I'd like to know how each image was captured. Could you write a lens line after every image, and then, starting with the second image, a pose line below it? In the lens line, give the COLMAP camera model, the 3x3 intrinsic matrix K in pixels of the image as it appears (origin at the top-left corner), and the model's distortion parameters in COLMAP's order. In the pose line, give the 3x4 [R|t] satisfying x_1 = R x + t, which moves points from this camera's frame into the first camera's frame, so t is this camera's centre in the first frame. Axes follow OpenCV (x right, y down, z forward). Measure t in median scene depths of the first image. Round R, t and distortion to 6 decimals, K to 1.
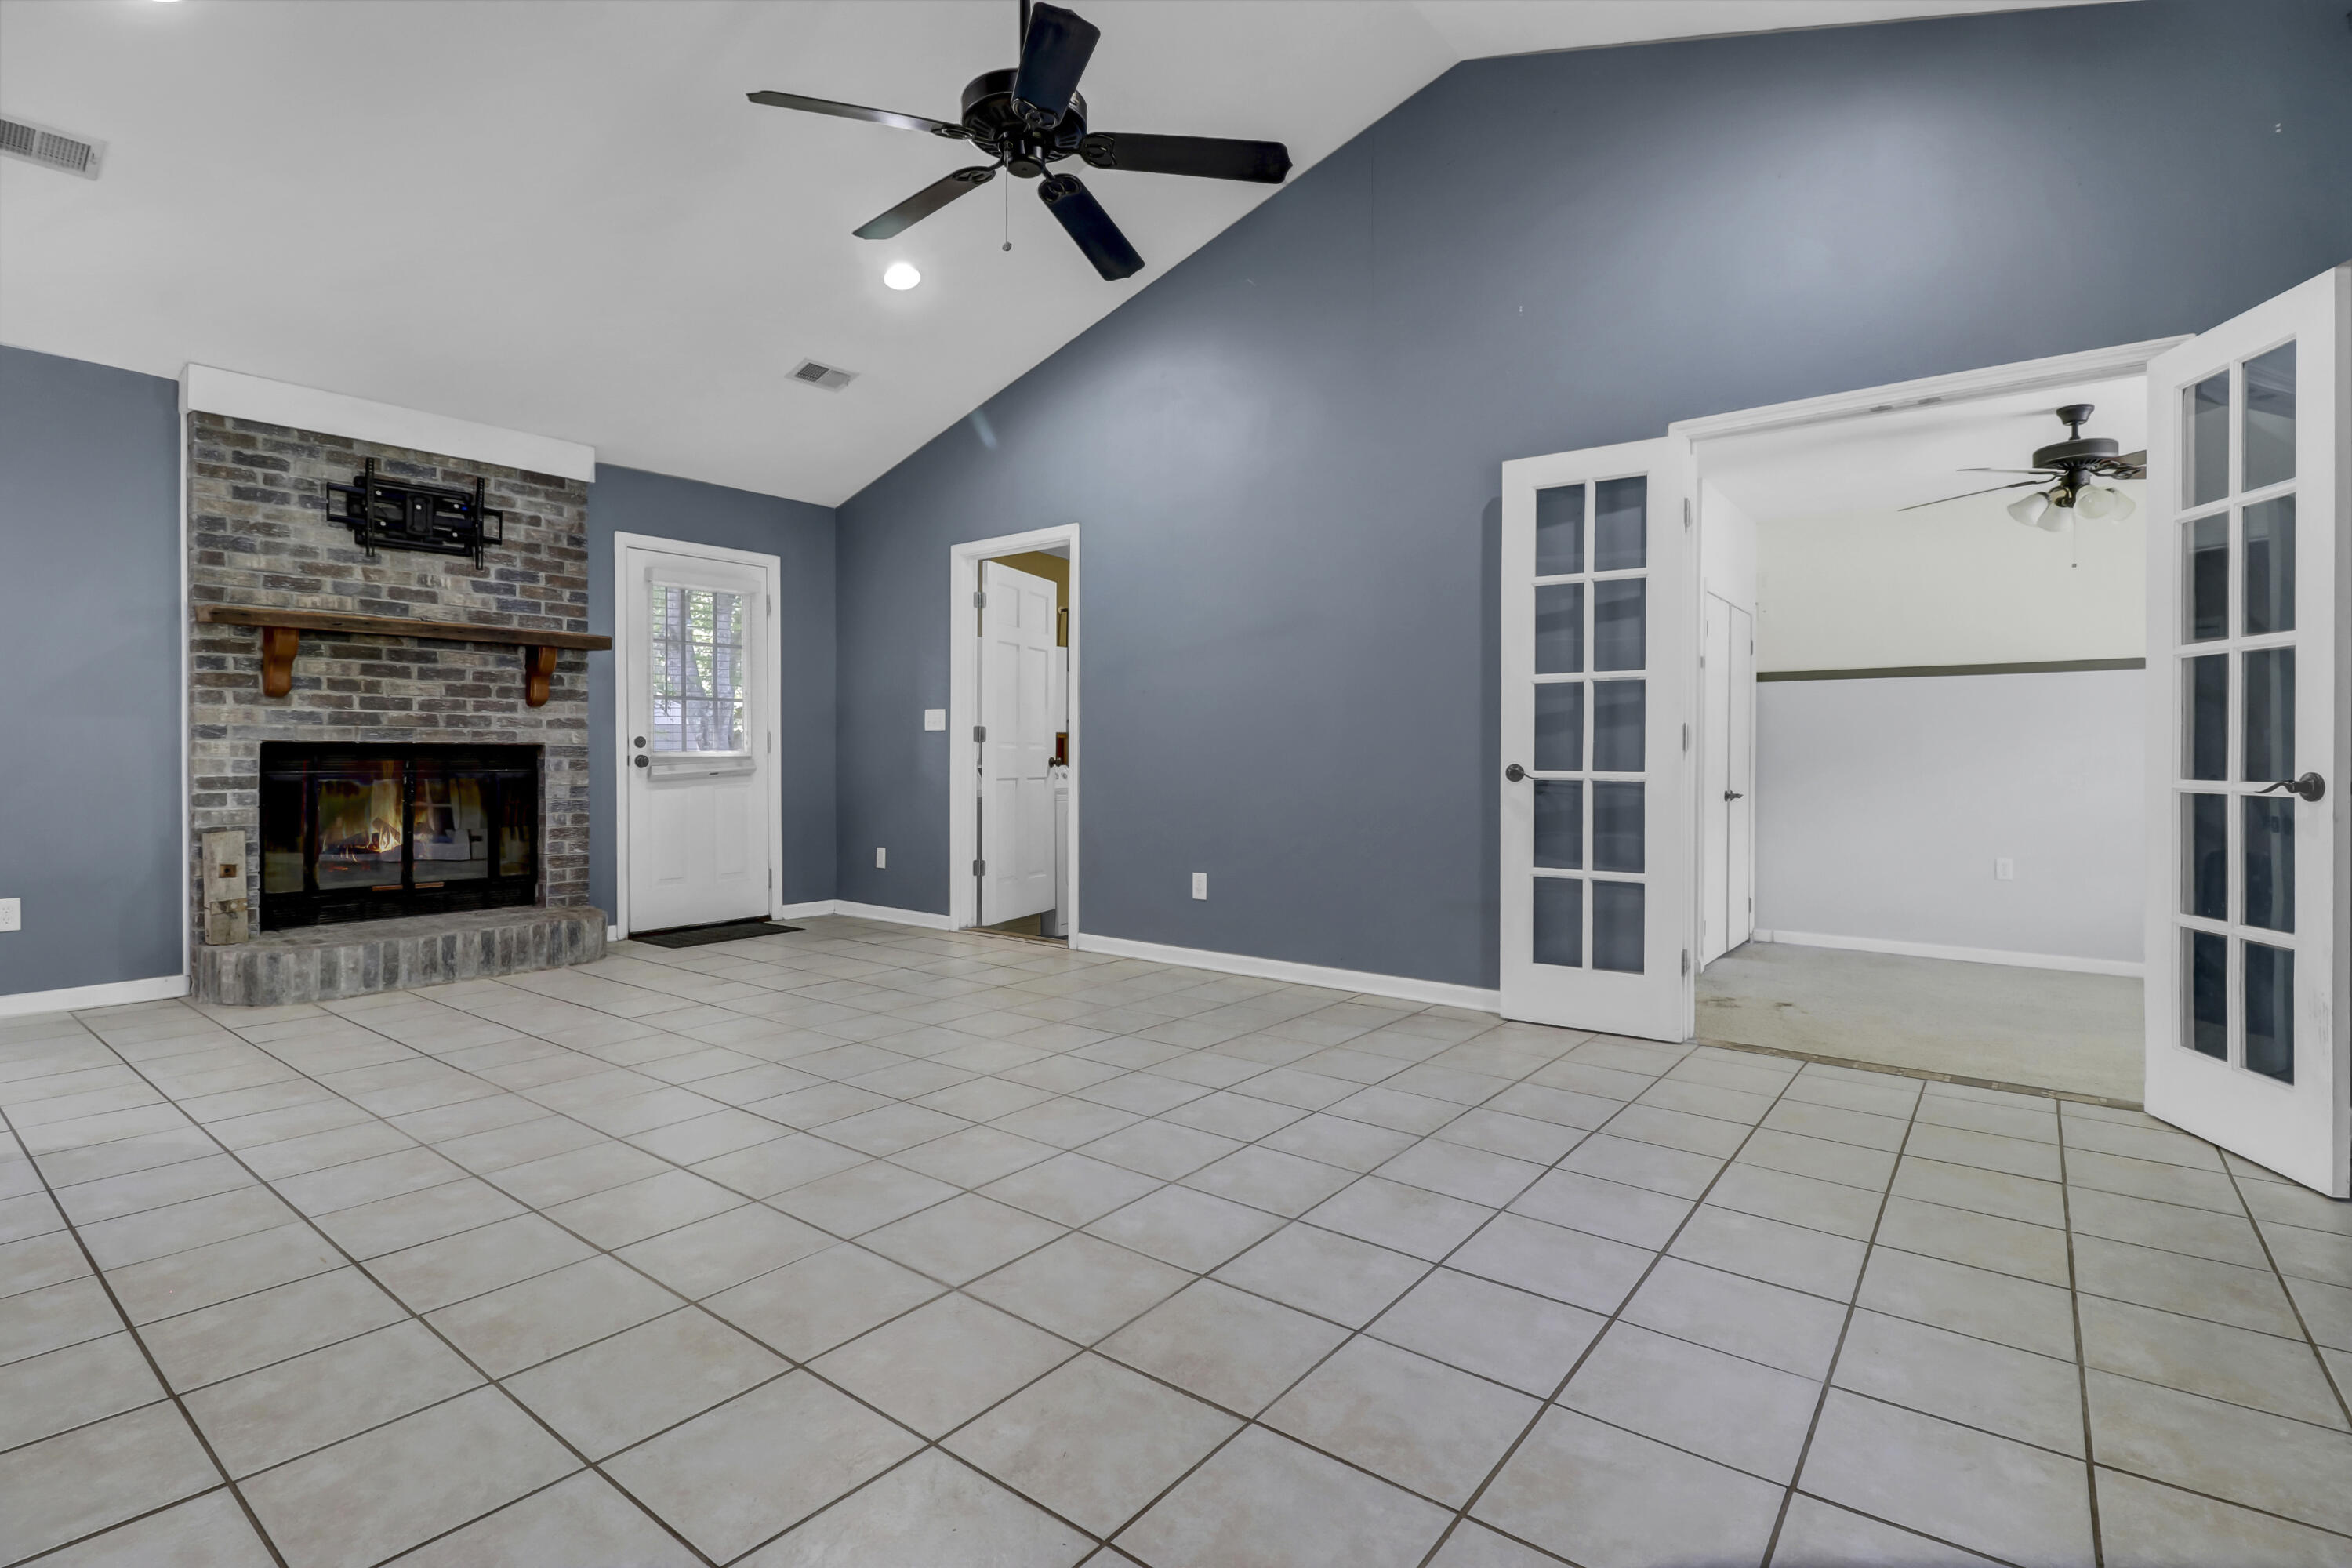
lens RADIAL K [[1097.4, 0, 1174.2], [0, 1097.4, 772.2], [0, 0, 1]] dist [-0.002197, -0.000751]
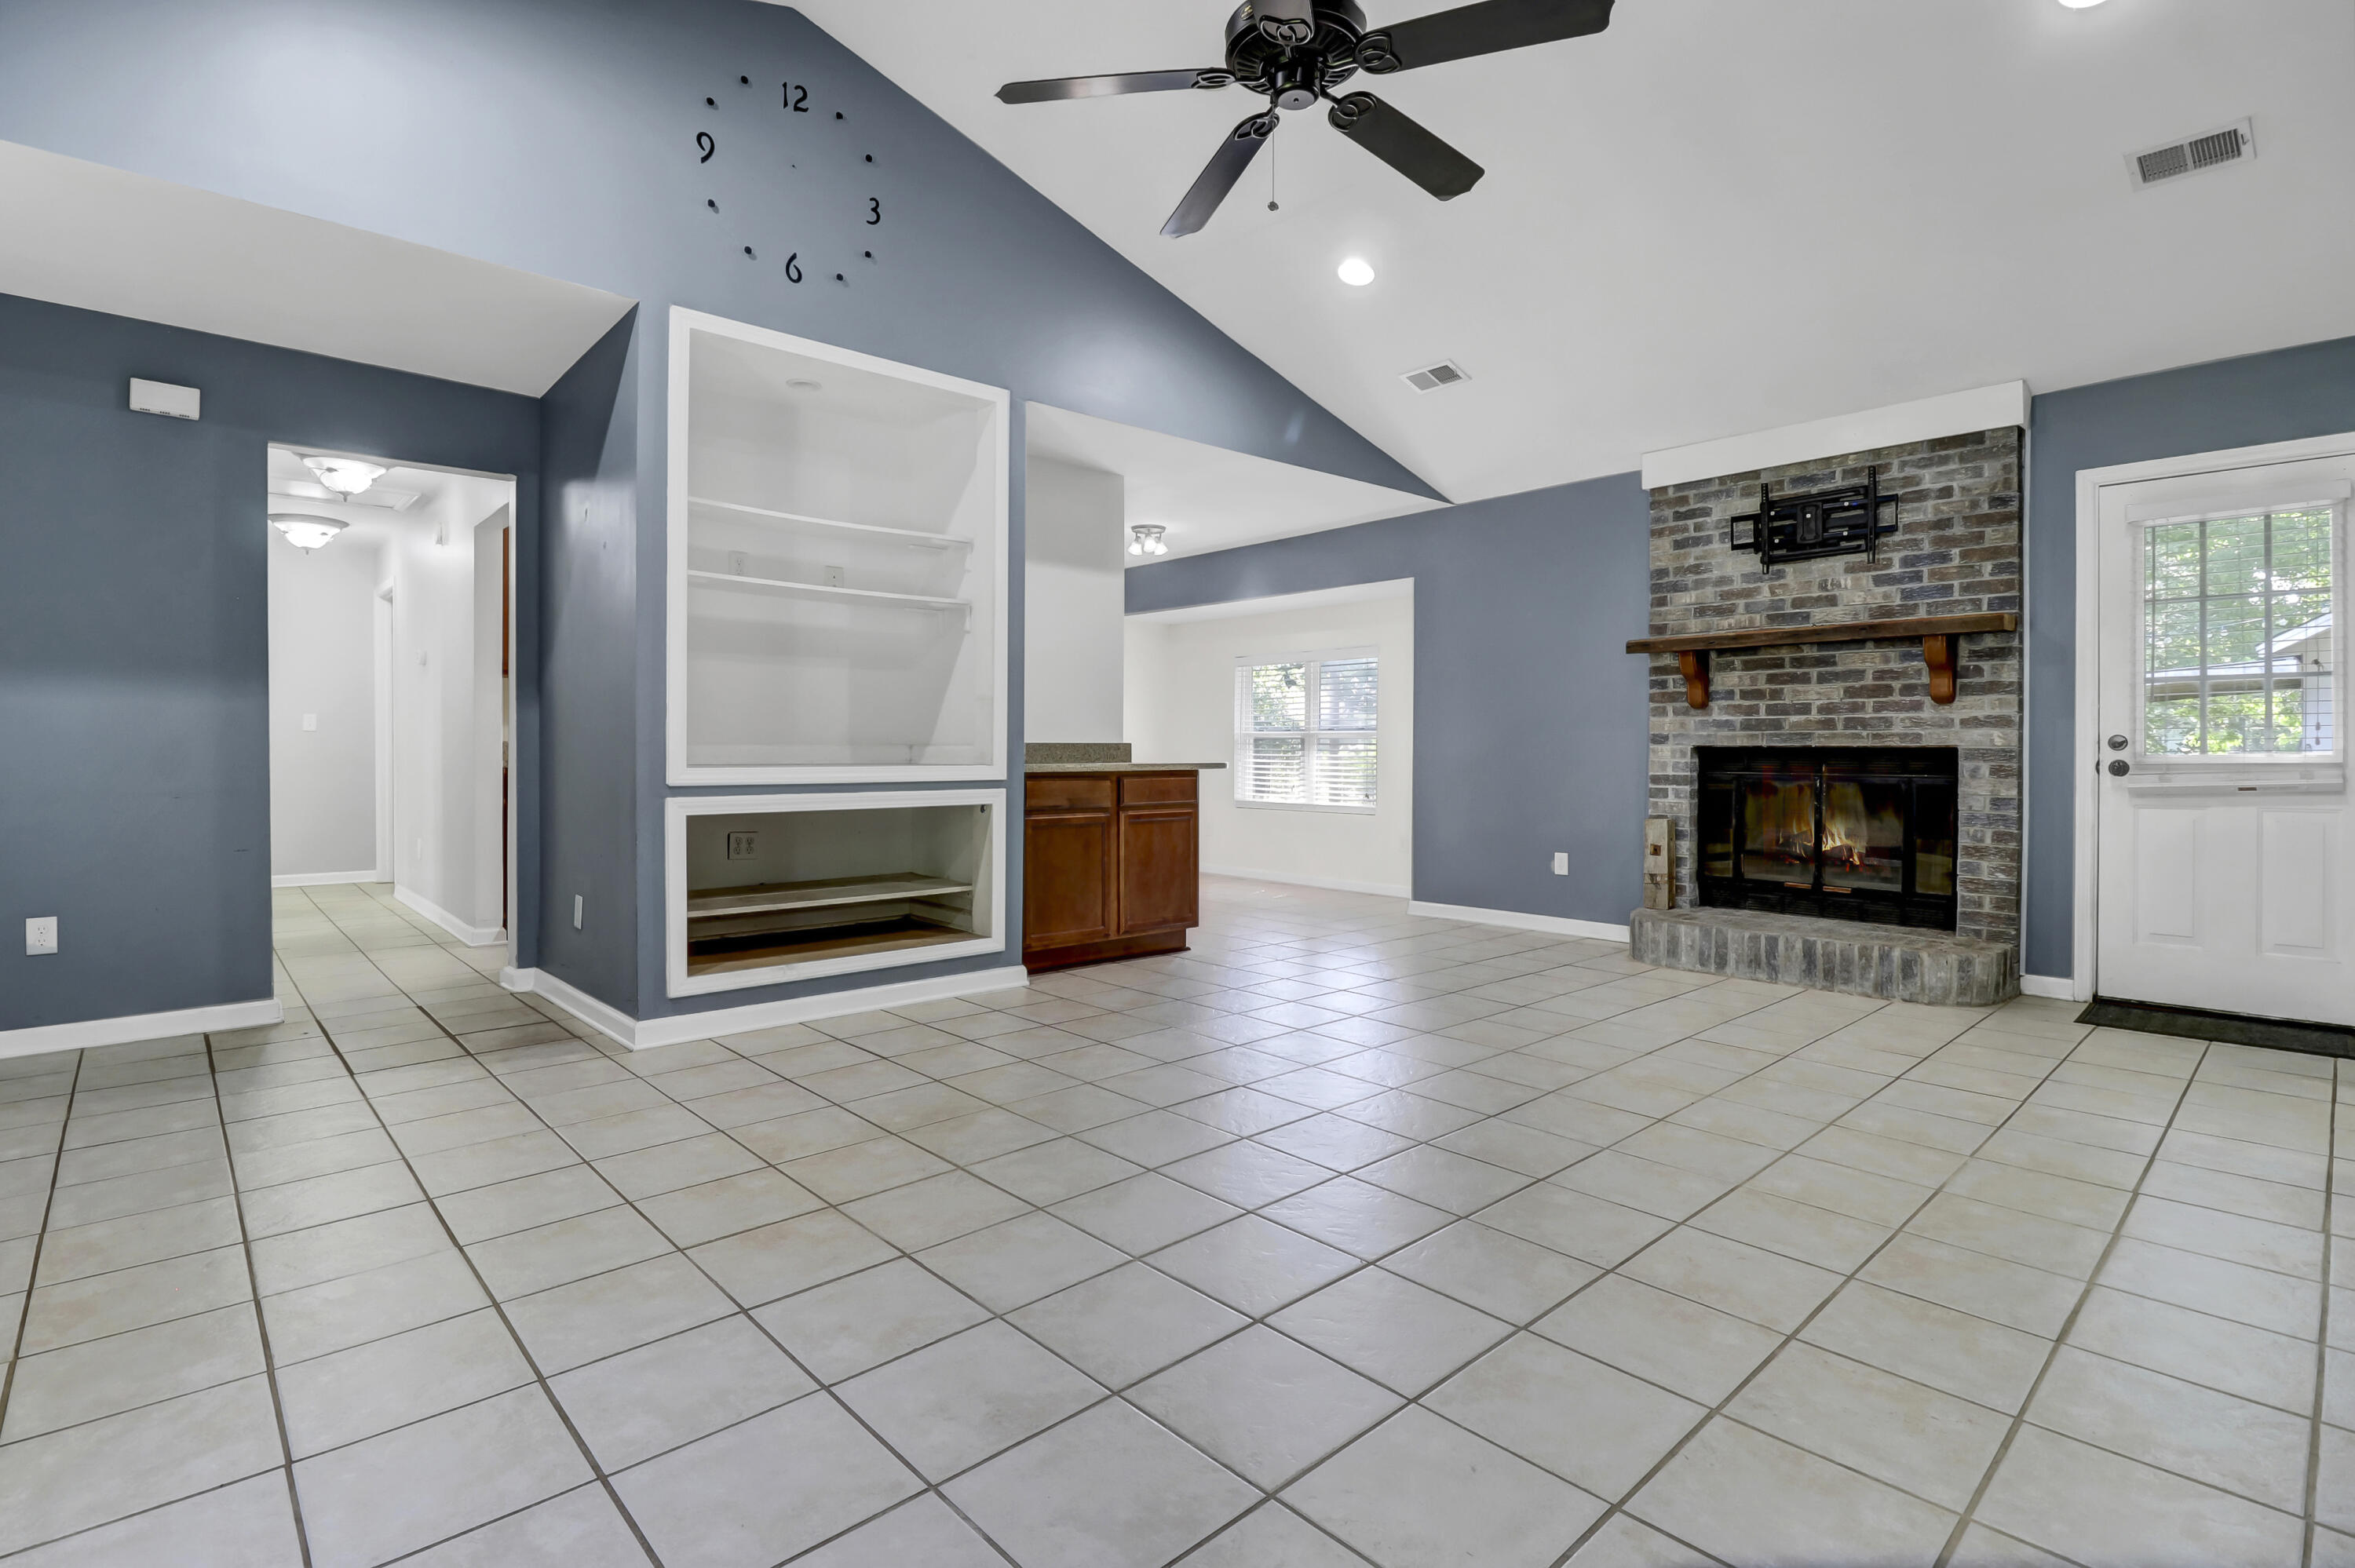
lens RADIAL K [[1136.2, 0, 1187.4], [0, 1136.2, 747.3], [0, 0, 1]] dist [-0.003057, -0.000533]
pose [[-0.157459, -0.004034, -0.987517, 0.436429], [-0.019165, 0.999816, -0.001029, -0.013527], [0.987340, 0.018763, -0.157507, 0.586372]]
